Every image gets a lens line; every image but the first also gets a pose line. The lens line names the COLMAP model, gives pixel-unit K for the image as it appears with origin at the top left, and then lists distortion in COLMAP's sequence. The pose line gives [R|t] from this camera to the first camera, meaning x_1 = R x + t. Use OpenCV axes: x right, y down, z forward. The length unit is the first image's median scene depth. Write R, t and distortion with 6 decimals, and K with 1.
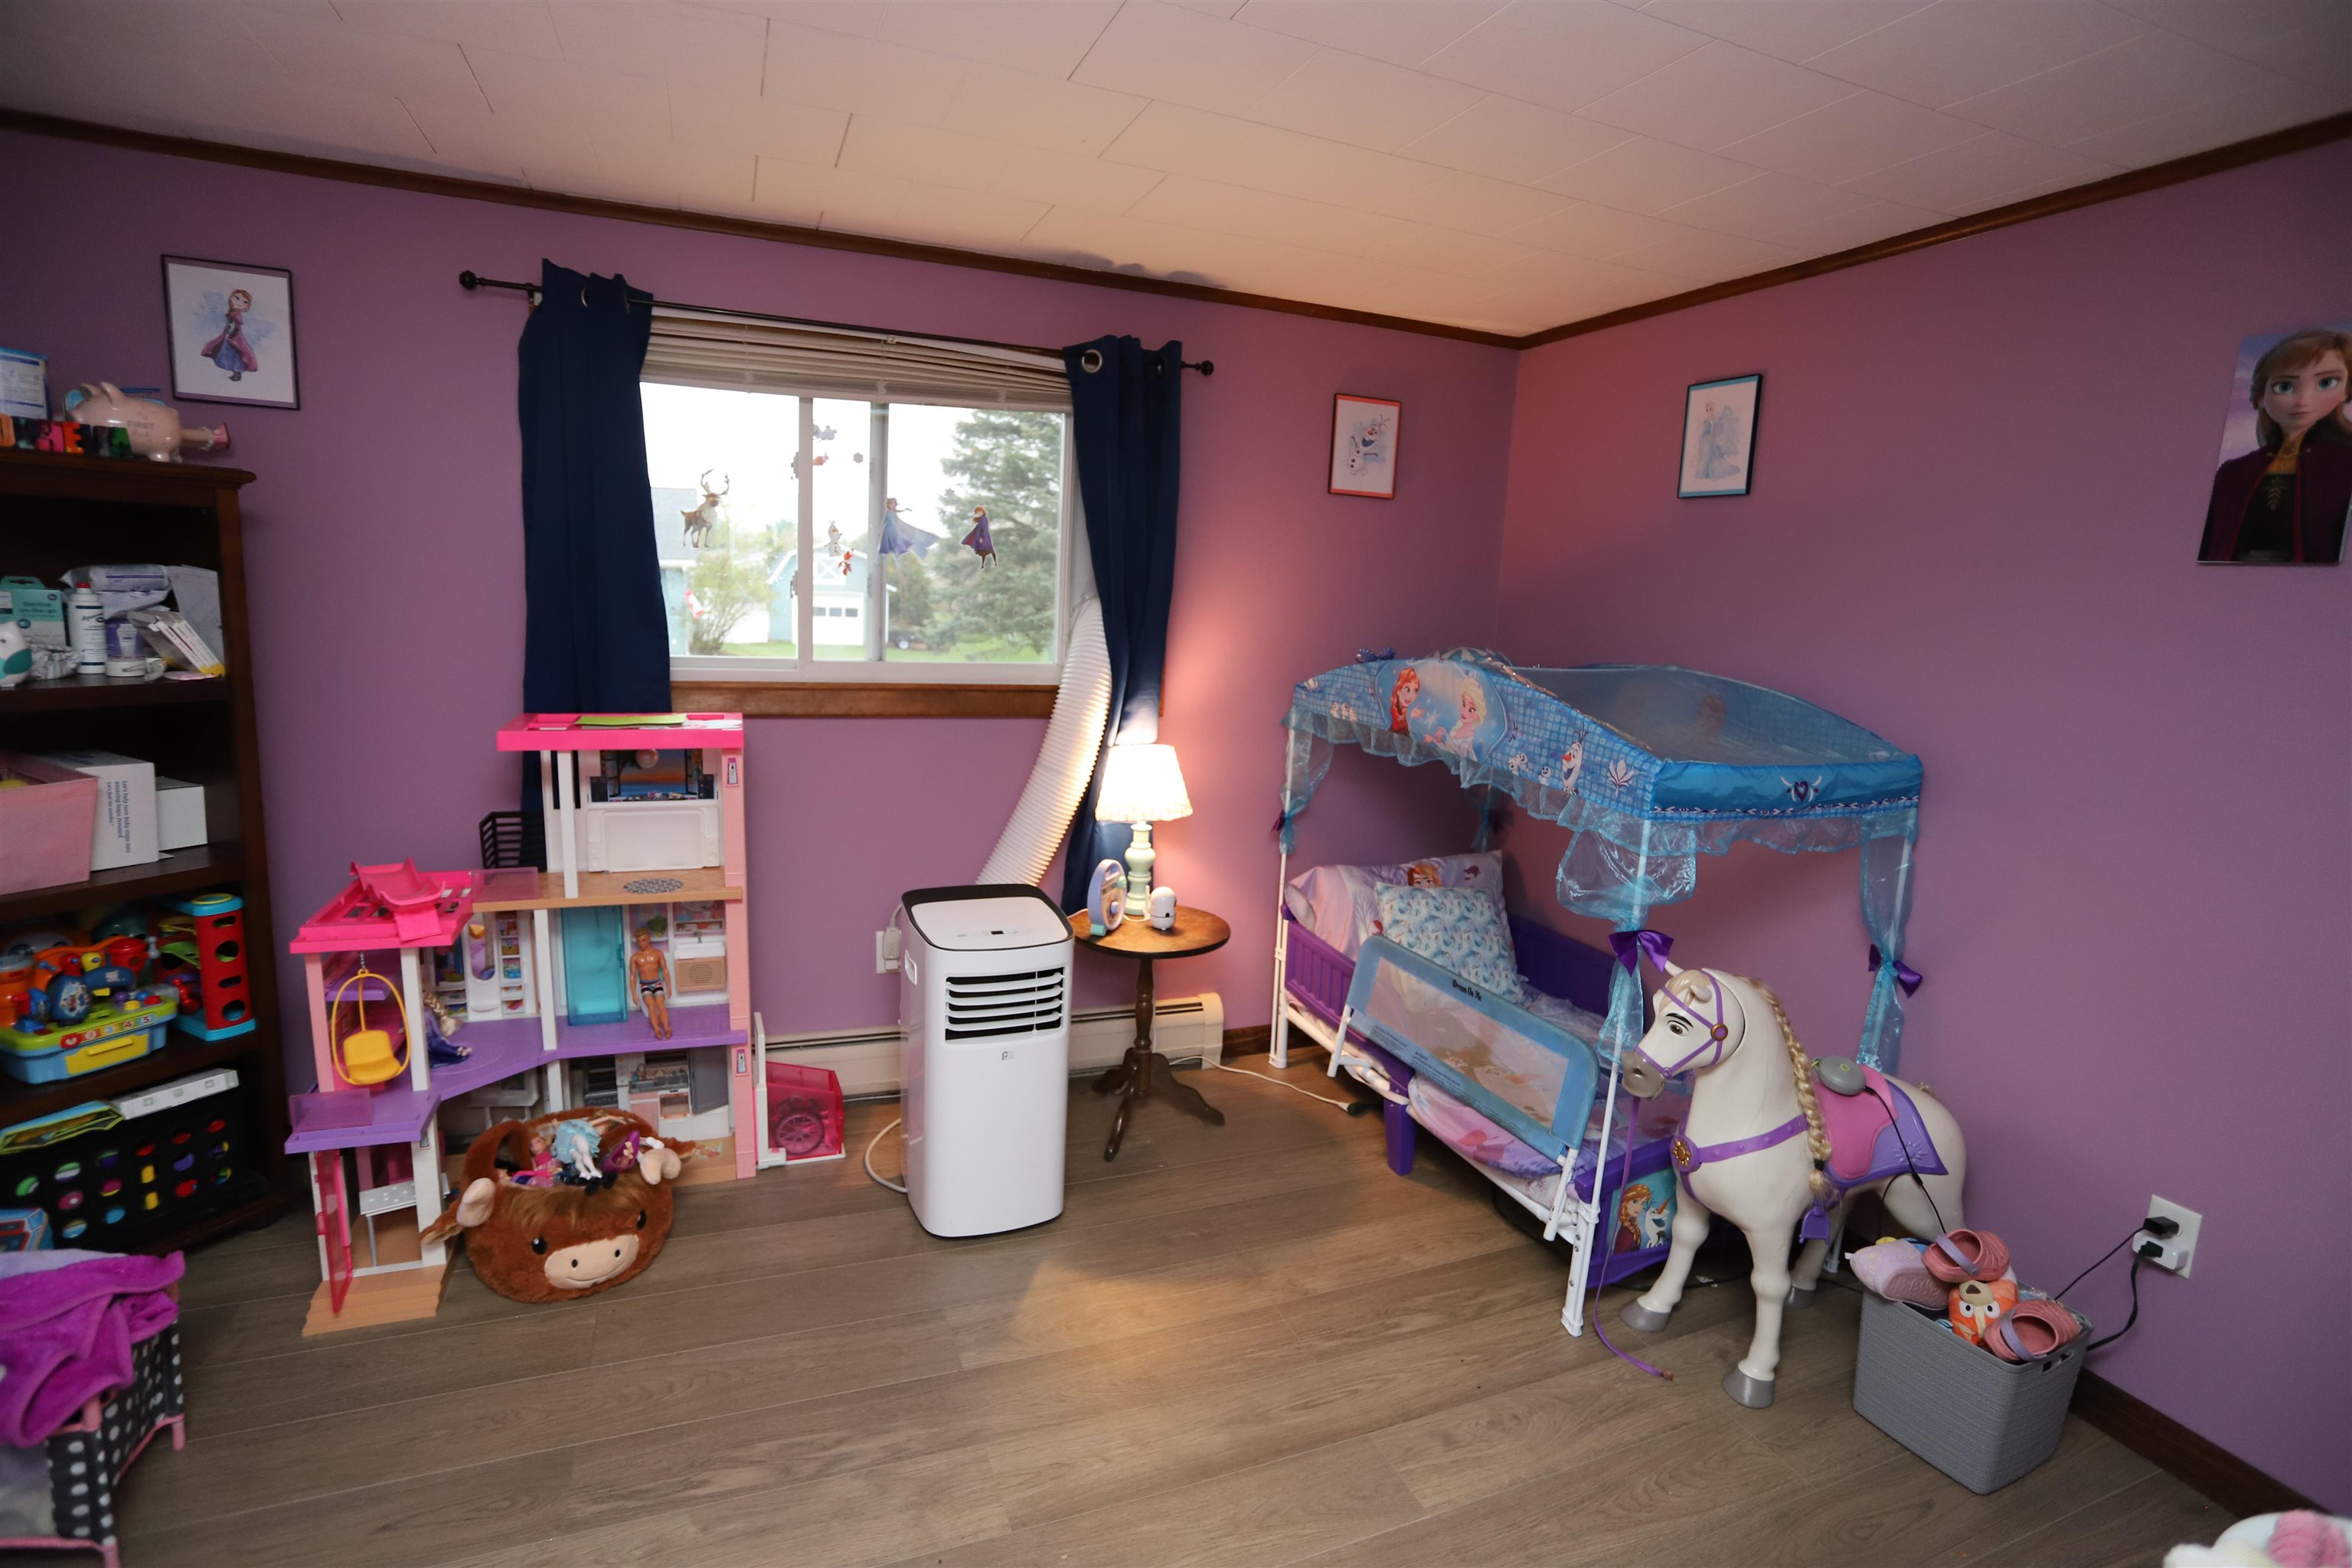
lens RADIAL K [[1148.0, 0, 1175.0], [0, 1148.0, 777.7], [0, 0, 1]] dist [-0.079340, 0.034909]
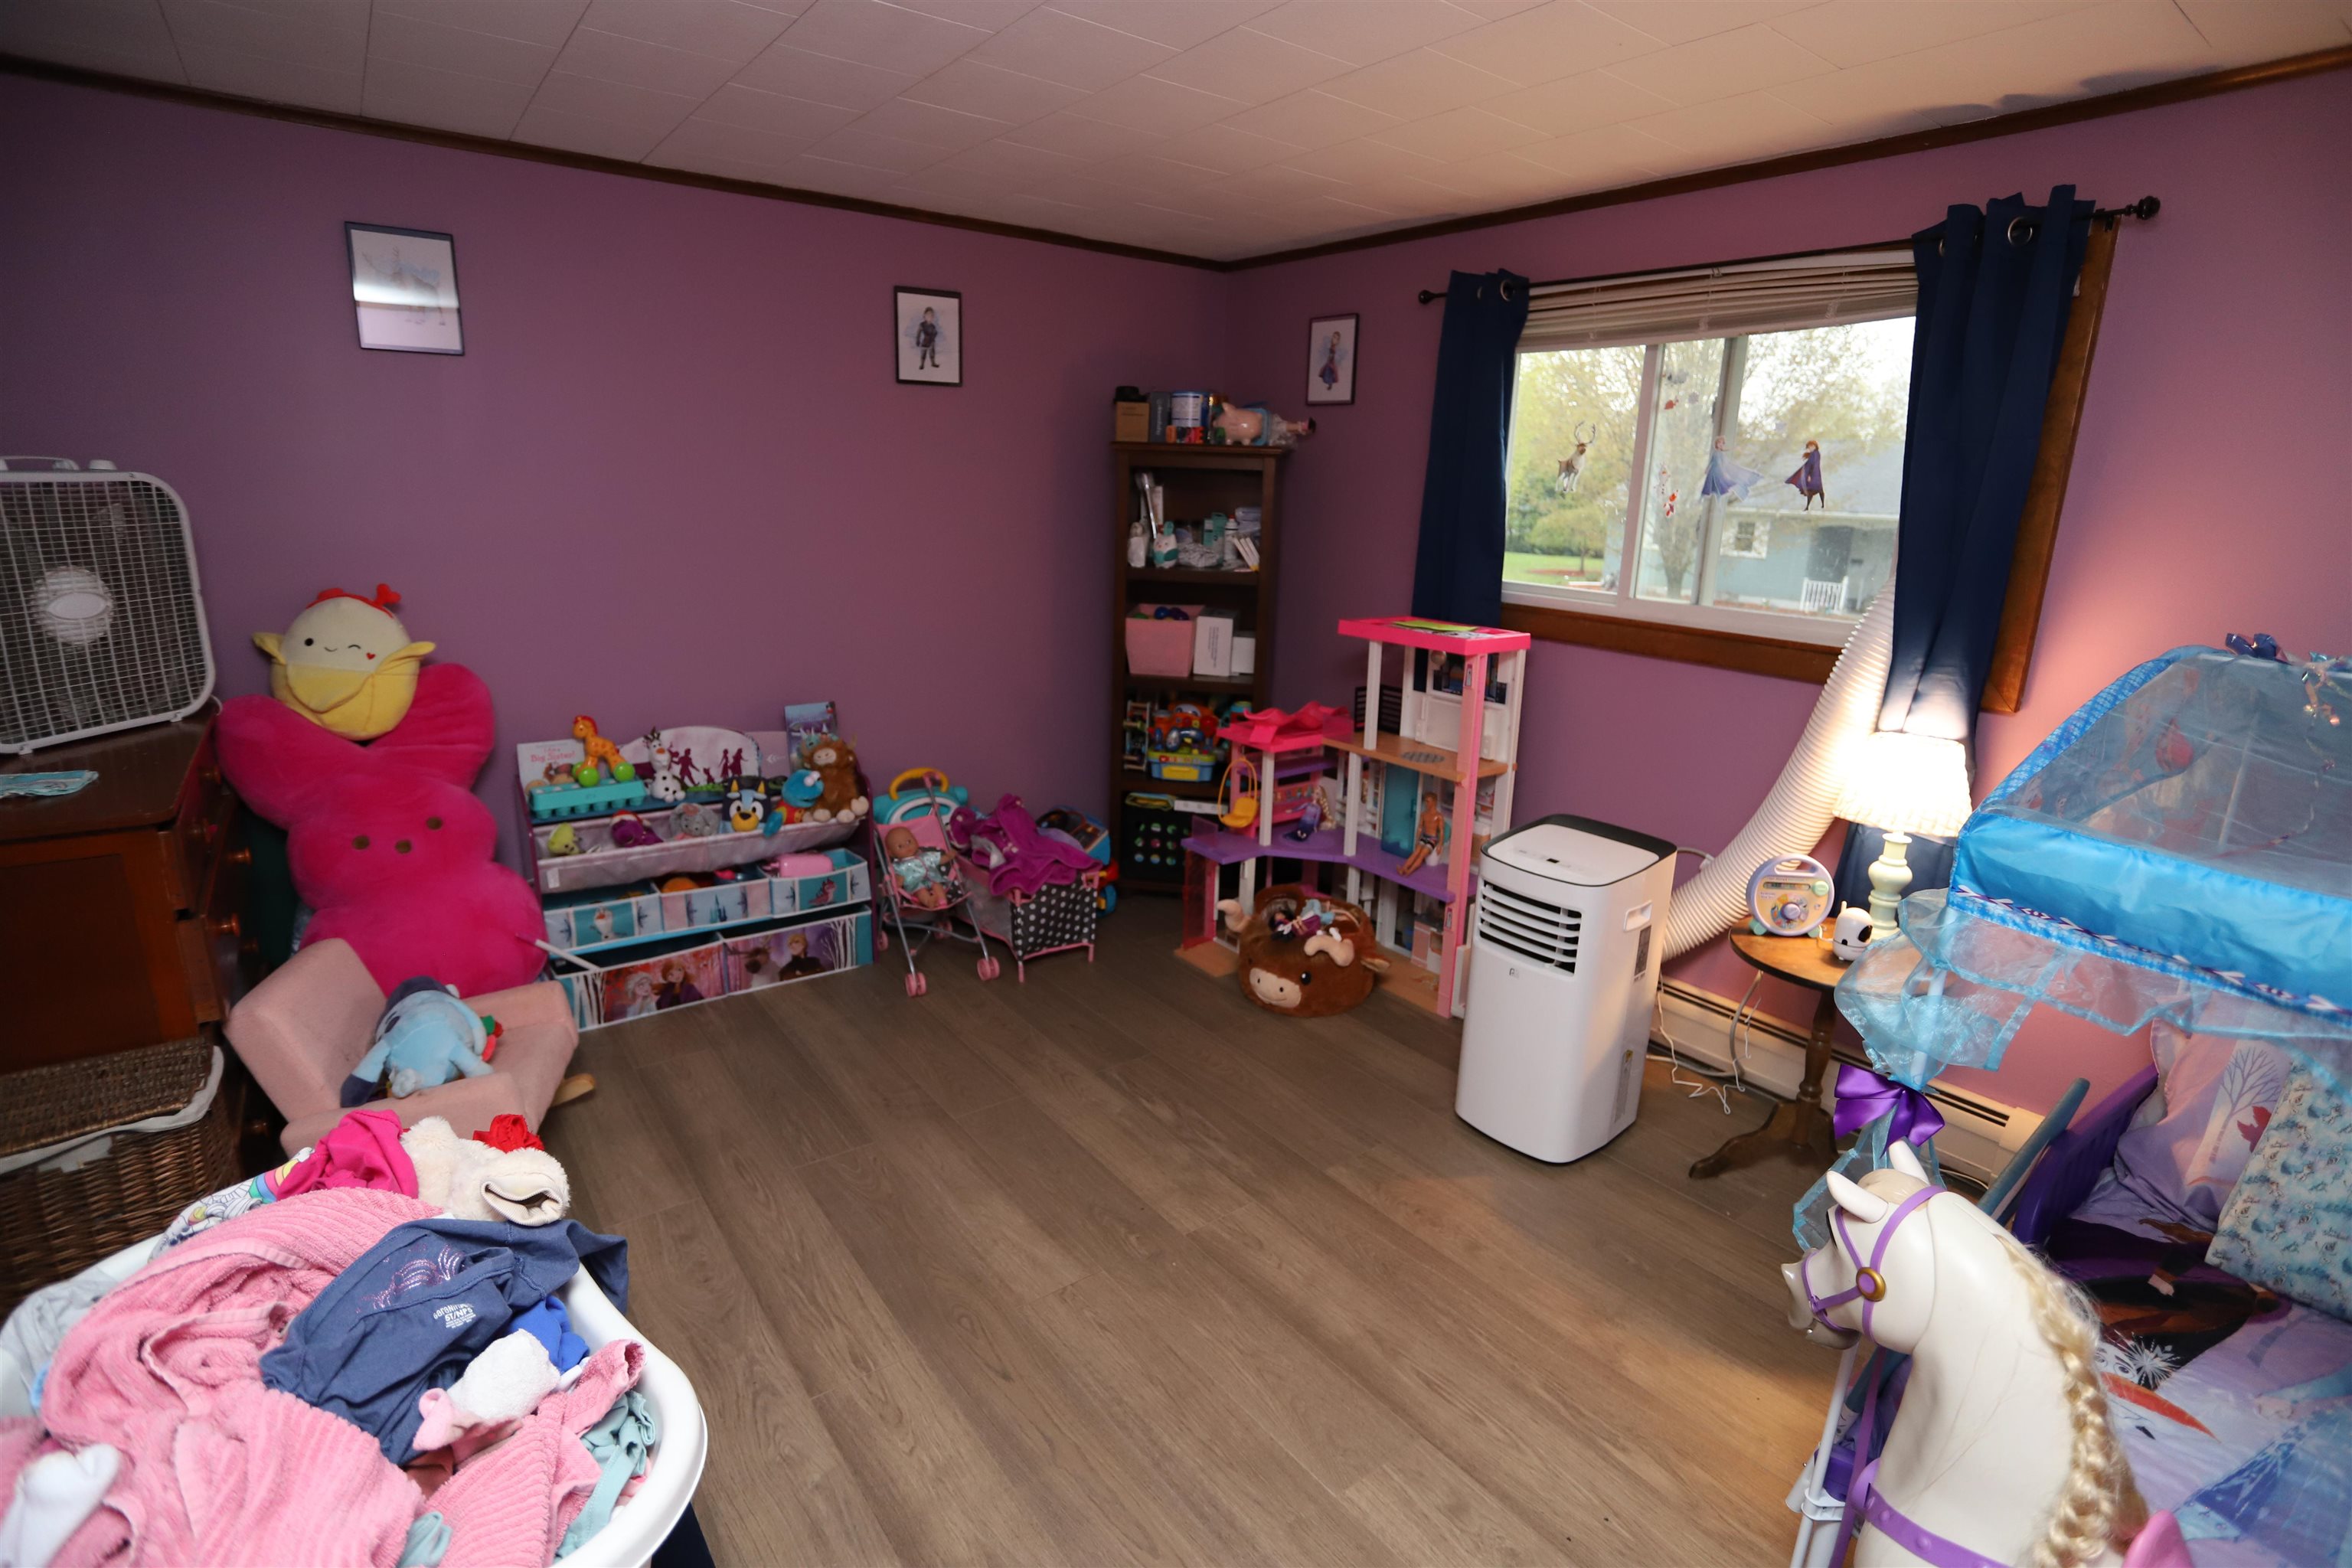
lens RADIAL K [[1148.0, 0, 1175.0], [0, 1148.0, 777.7], [0, 0, 1]] dist [-0.079340, 0.034909]
pose [[0.245498, 0.200543, -0.948427, 0.677329], [-0.178319, 0.971015, 0.159161, -0.036818], [0.952855, 0.130049, 0.274143, 0.372348]]
